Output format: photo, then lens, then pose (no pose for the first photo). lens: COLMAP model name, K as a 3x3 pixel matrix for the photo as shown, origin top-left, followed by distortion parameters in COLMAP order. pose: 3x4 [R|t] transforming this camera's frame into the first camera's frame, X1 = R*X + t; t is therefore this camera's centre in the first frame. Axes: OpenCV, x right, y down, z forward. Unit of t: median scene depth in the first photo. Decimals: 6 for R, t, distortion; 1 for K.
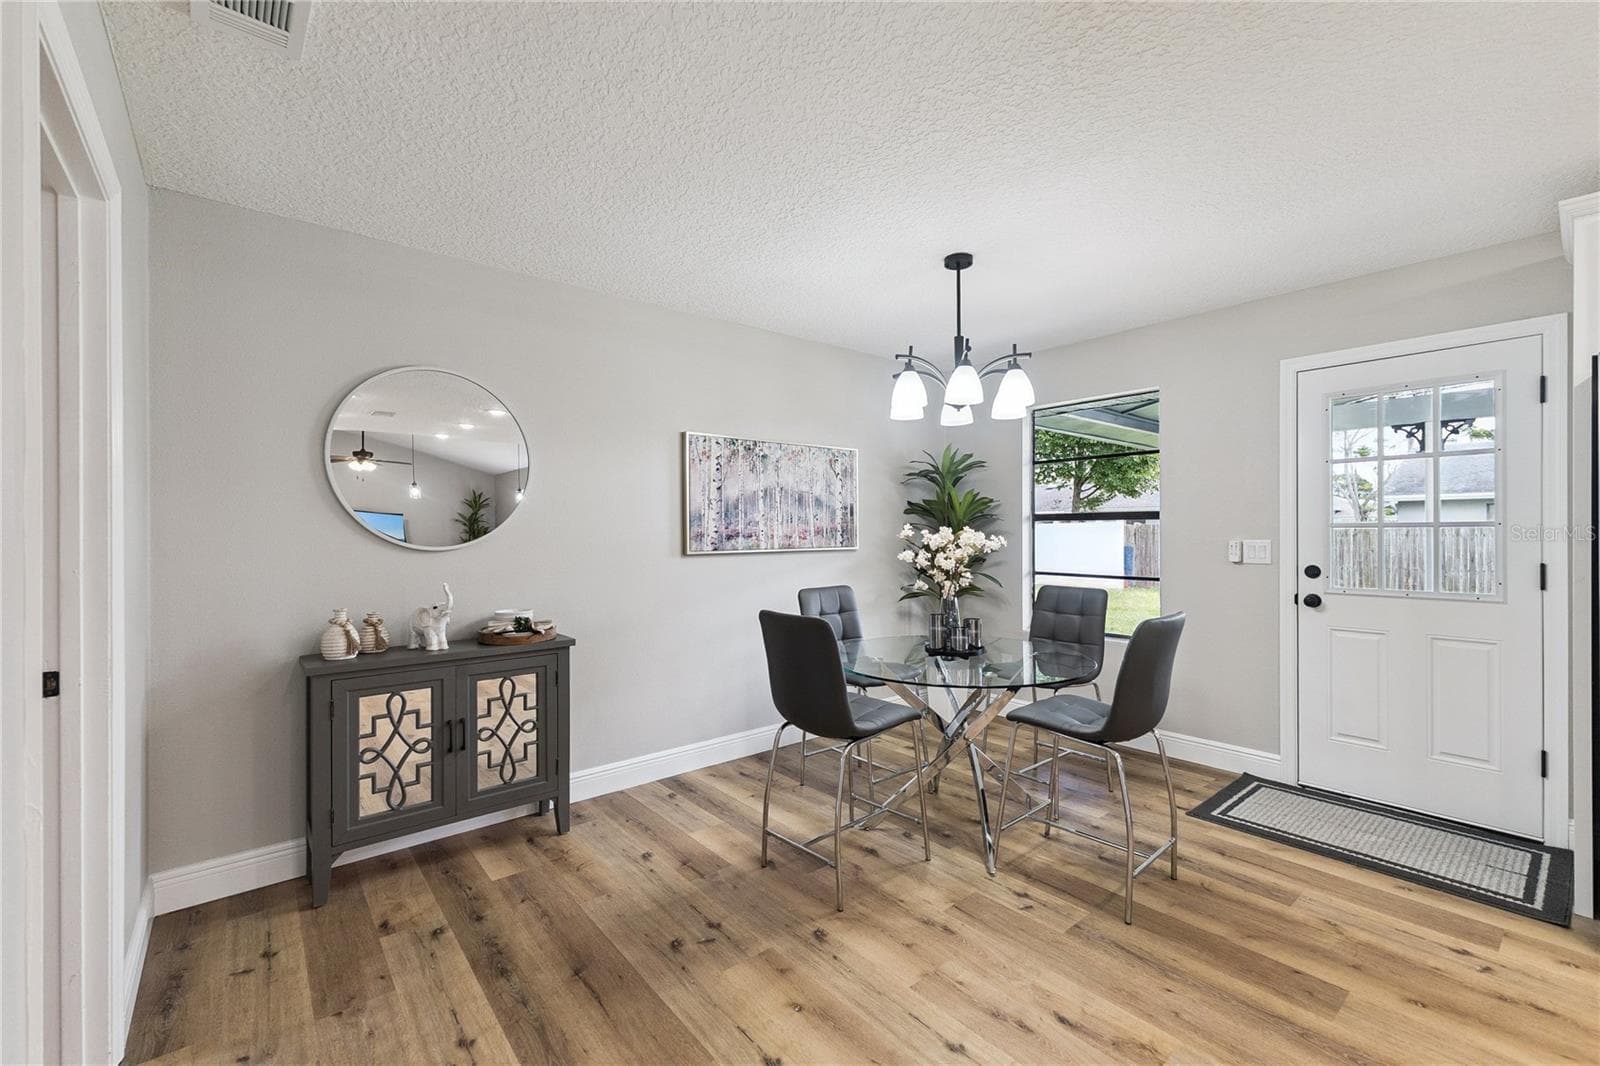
lens RADIAL K [[670.1, 0, 806.0], [0, 670.1, 553.6], [0, 0, 1]] dist [-0.003279, 0.000635]
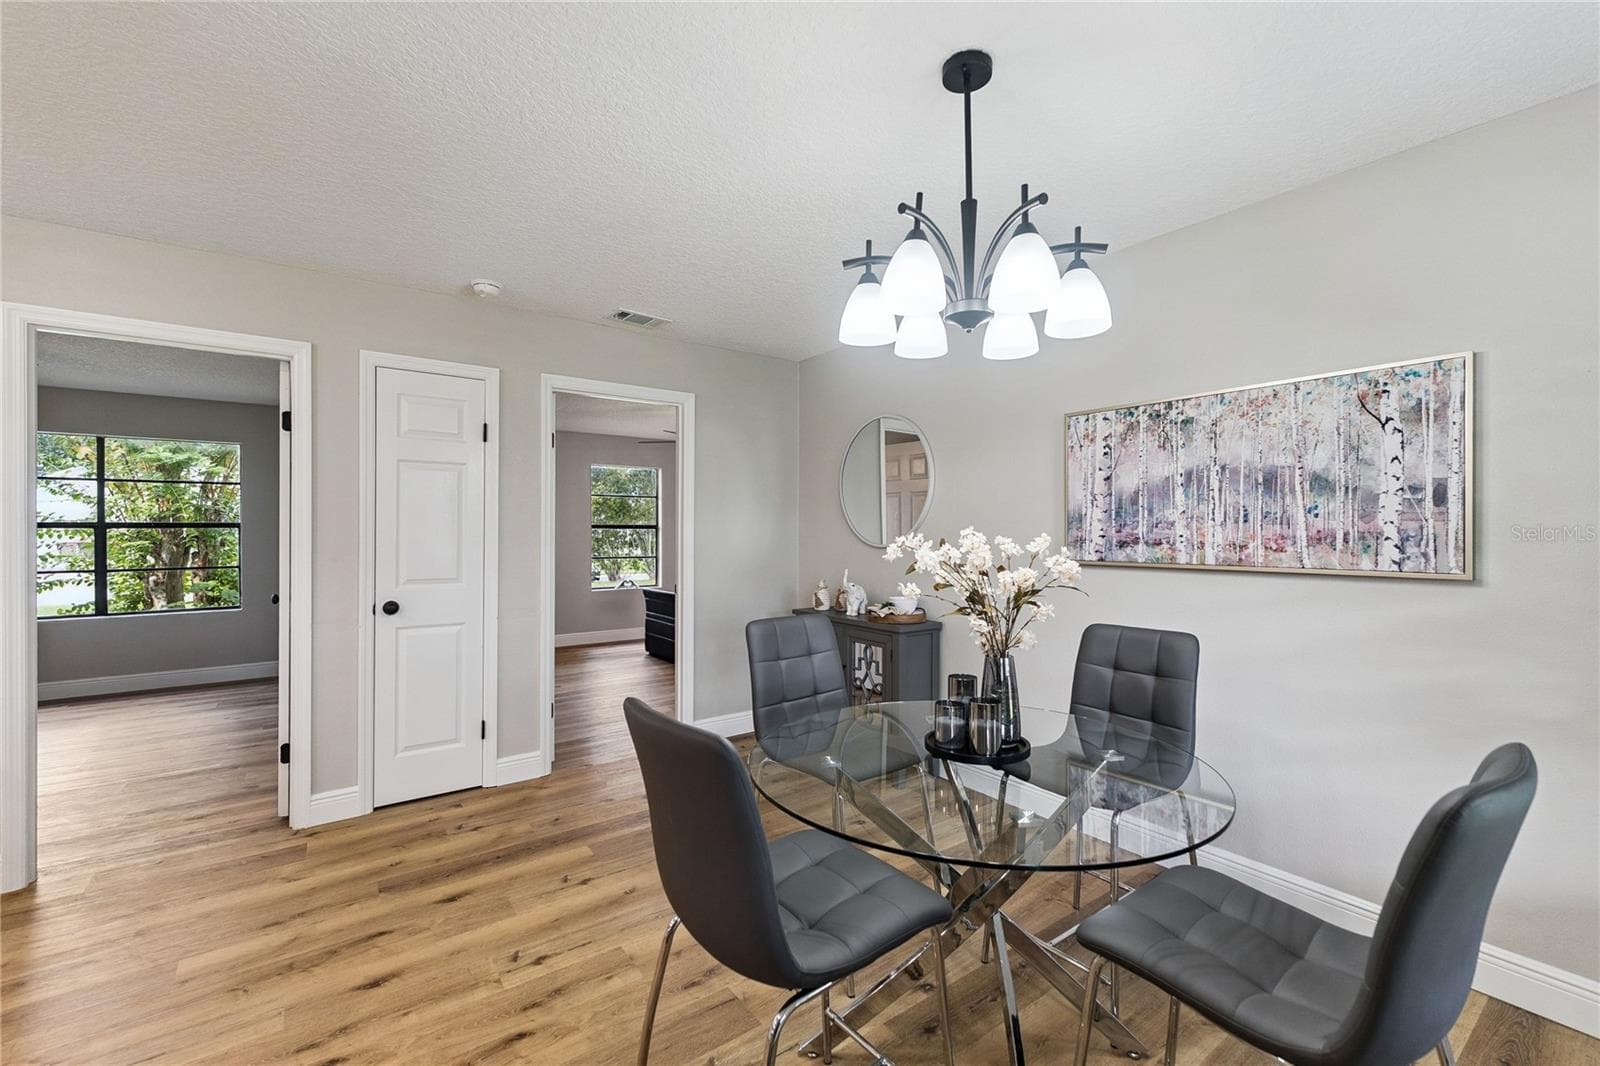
lens RADIAL K [[670.1, 0, 798.6], [0, 670.1, 541.4], [0, 0, 1]] dist [-0.003279, 0.000635]
pose [[-0.076915, 0.017083, -0.996891, 0.638105], [-0.039383, 0.999021, 0.020158, -0.028077], [0.996260, 0.040811, -0.076167, 0.704682]]
